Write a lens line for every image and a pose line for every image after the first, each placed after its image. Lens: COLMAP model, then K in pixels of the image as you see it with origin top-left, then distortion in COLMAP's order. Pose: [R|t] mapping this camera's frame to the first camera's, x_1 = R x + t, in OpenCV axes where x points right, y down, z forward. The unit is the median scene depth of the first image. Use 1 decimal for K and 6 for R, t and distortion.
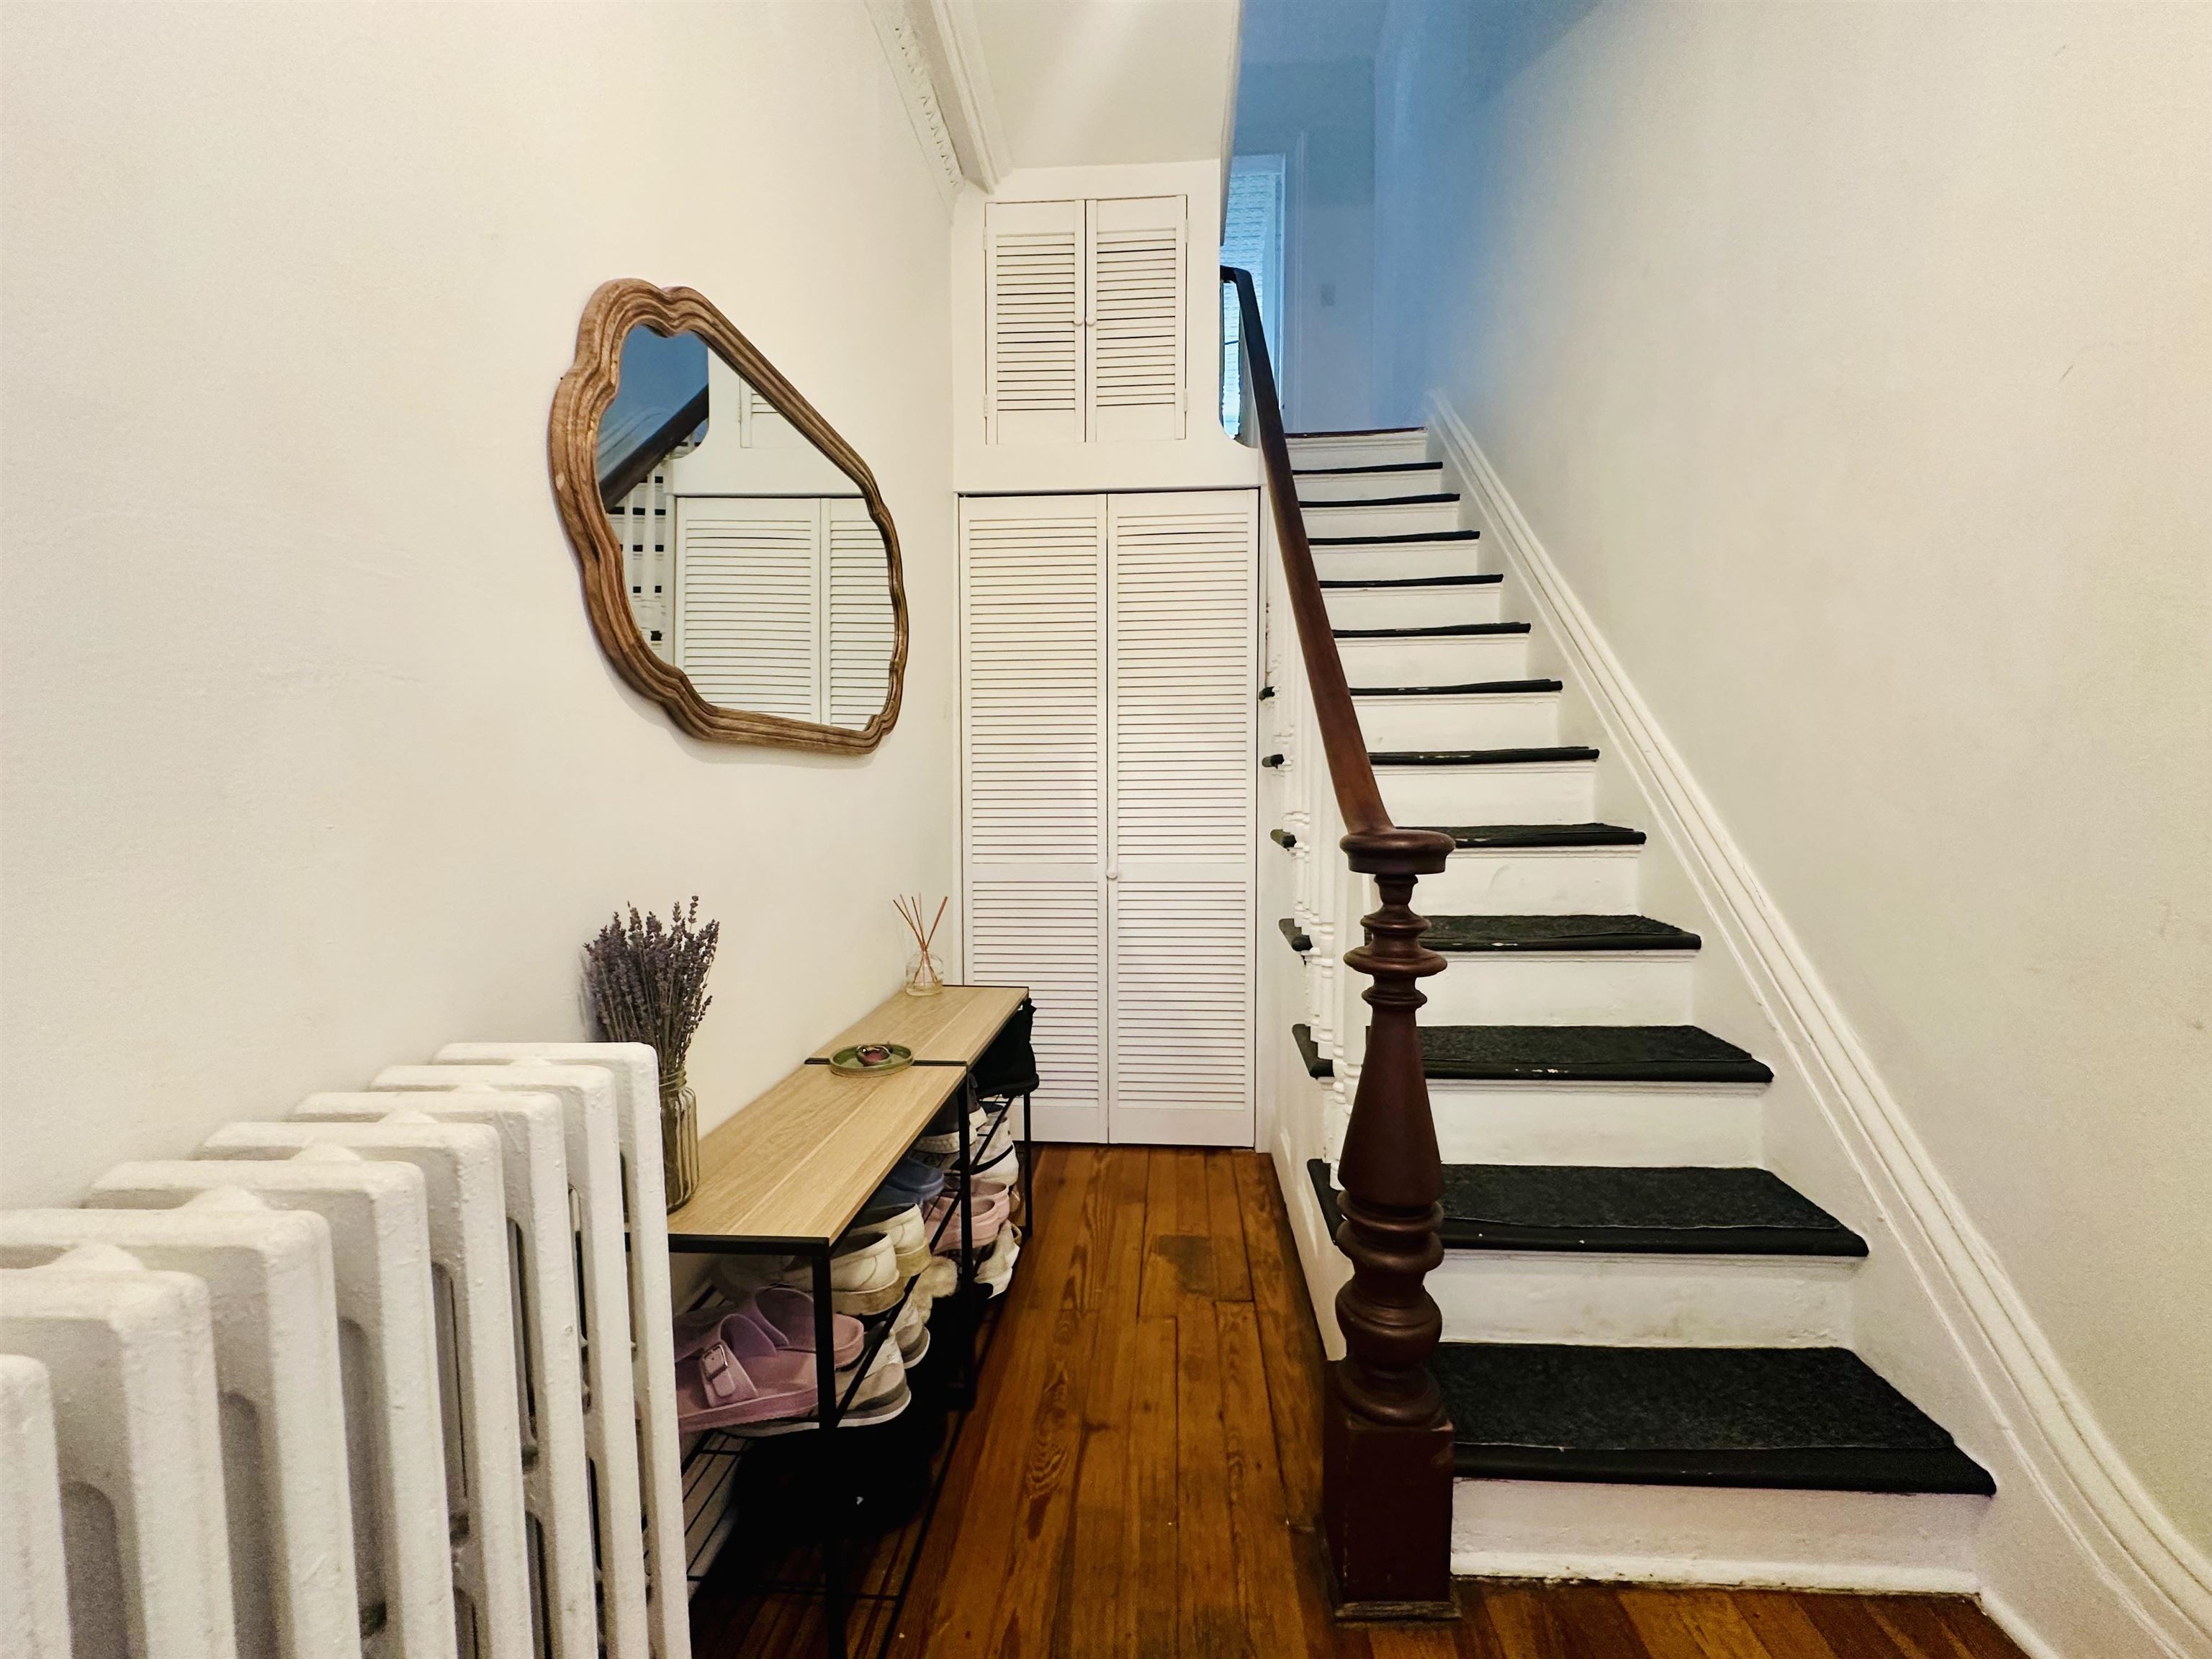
lens RADIAL K [[882.2, 0, 1106.8], [0, 882.2, 825.8], [0, 0, 1]] dist [-0.002374, 0.000418]
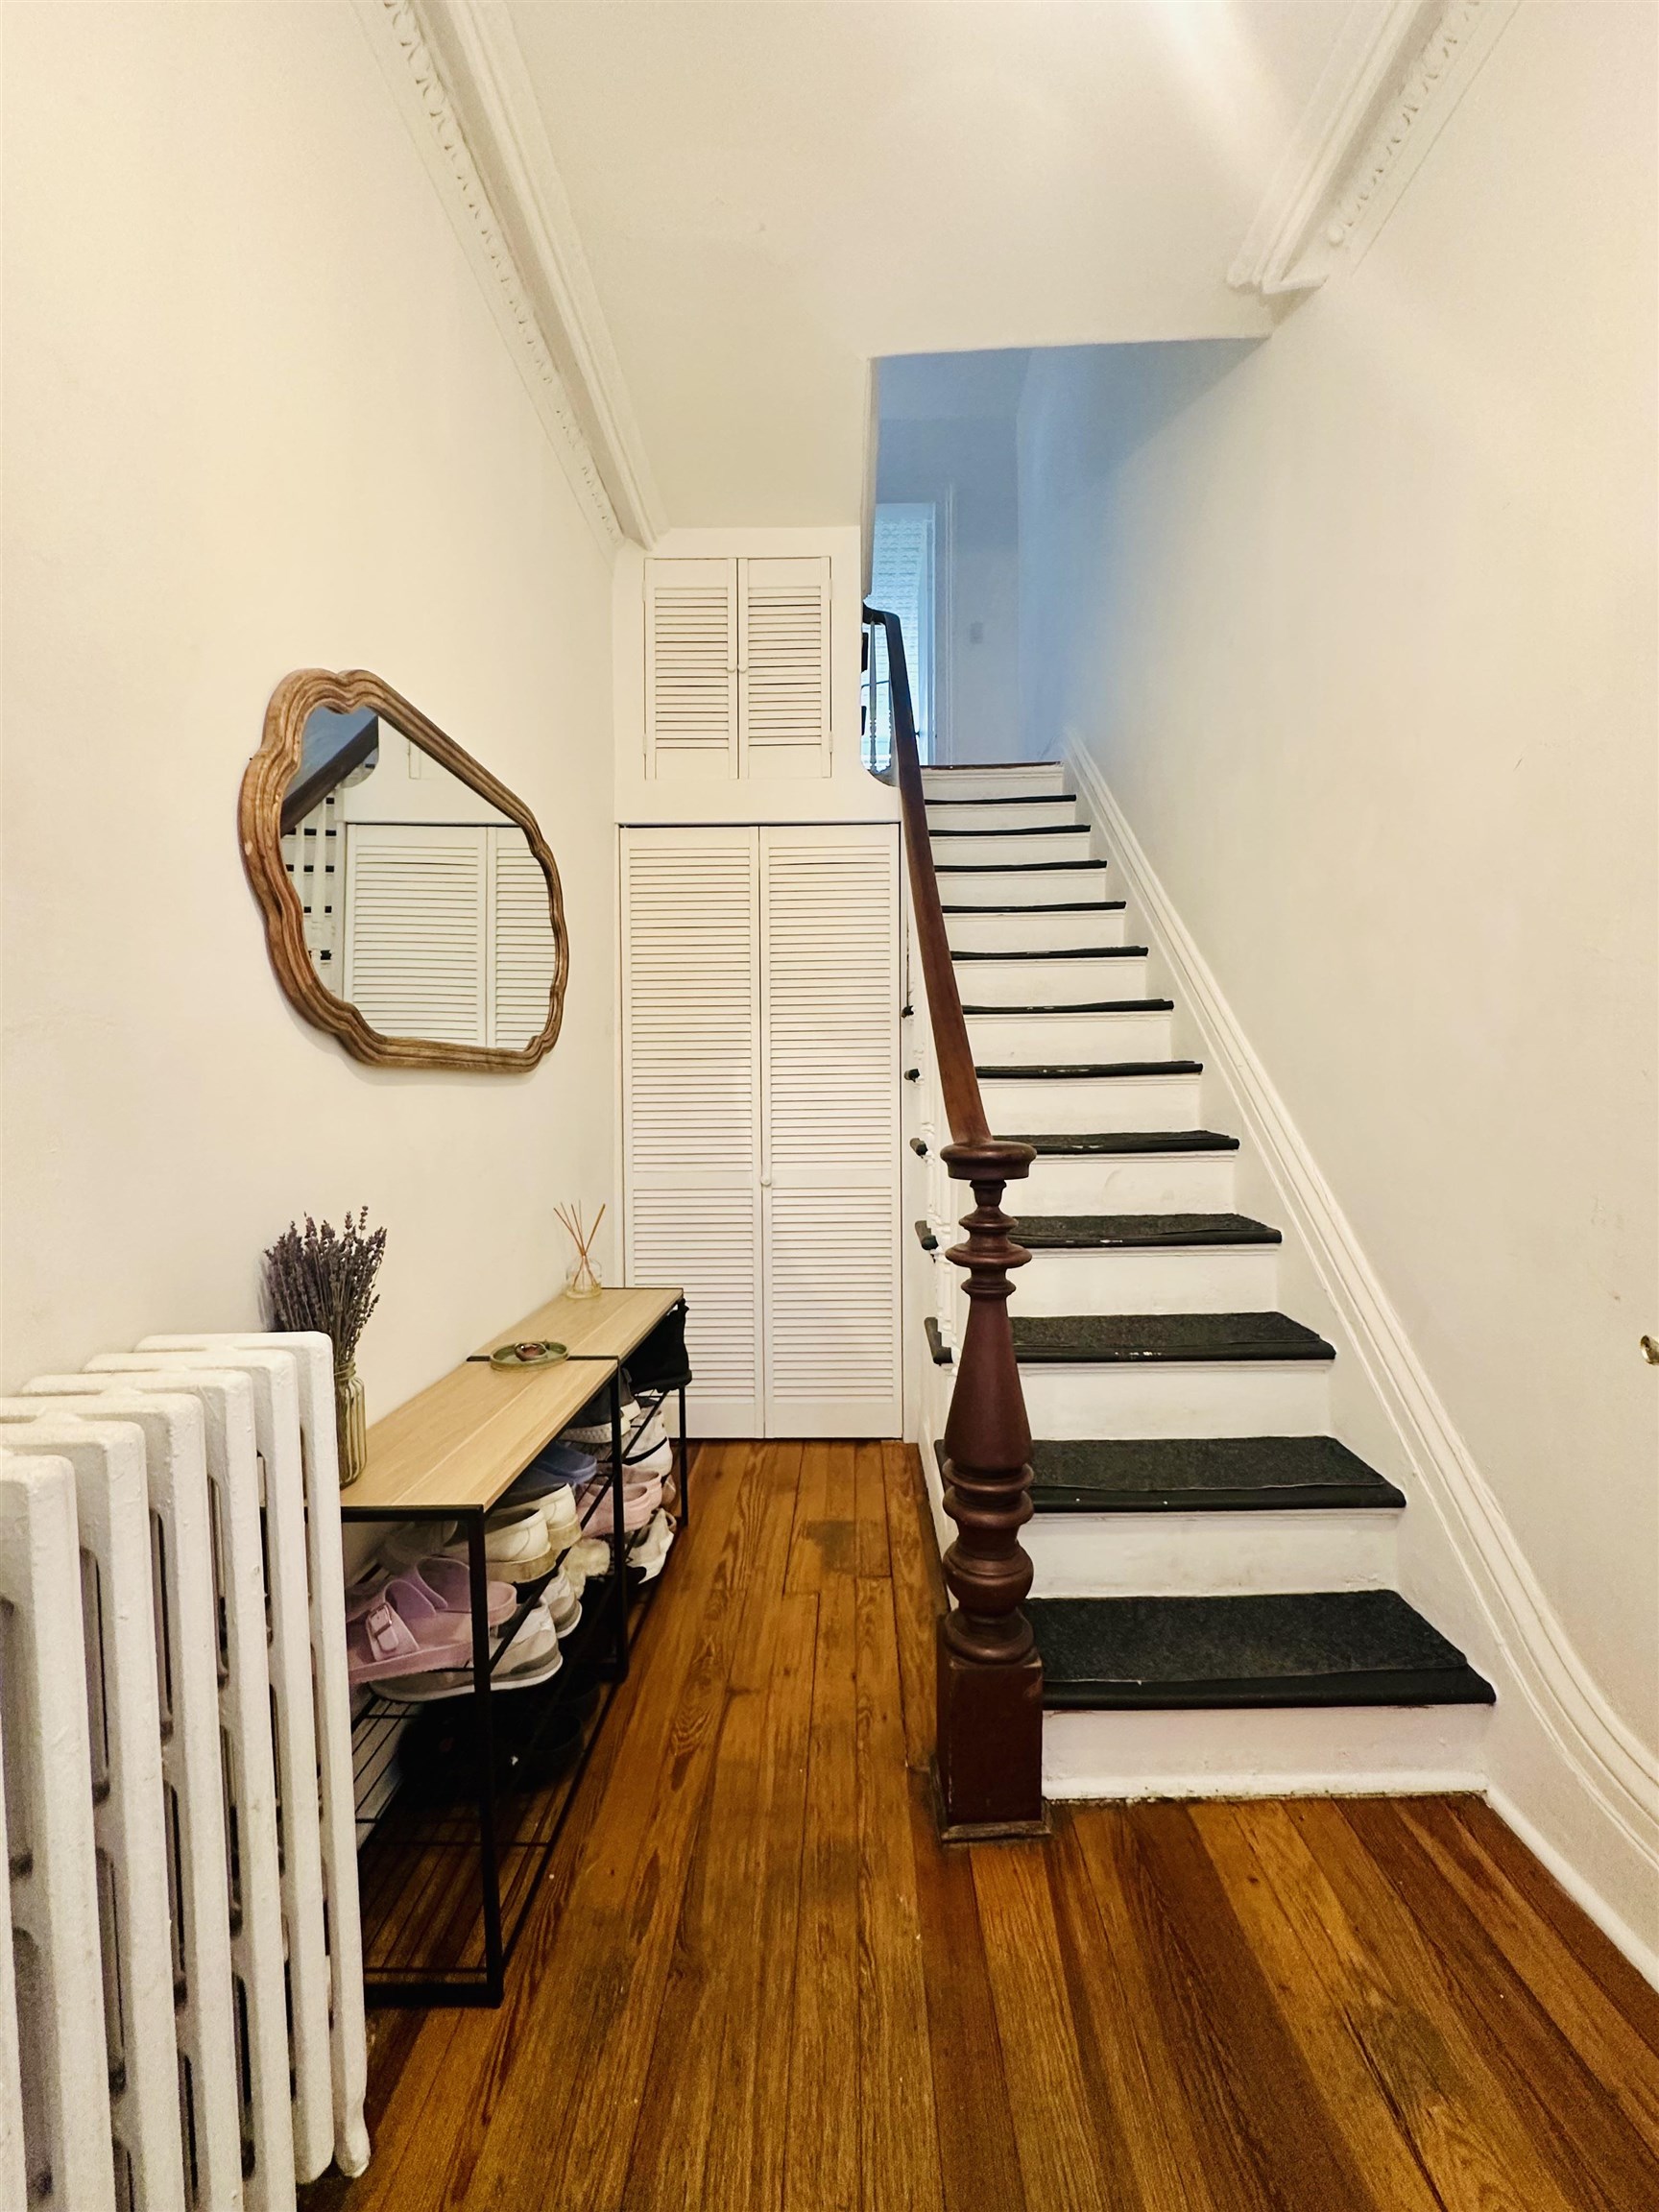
lens RADIAL K [[884.3, 0, 834.2], [0, 884.3, 1104.8], [0, 0, 1]] dist [-0.002802, 0.000670]
pose [[0.998433, -0.005795, 0.055658, 0.055609], [0.007425, 0.999548, -0.029120, -0.010120], [-0.055464, 0.029487, 0.998025, -0.130591]]
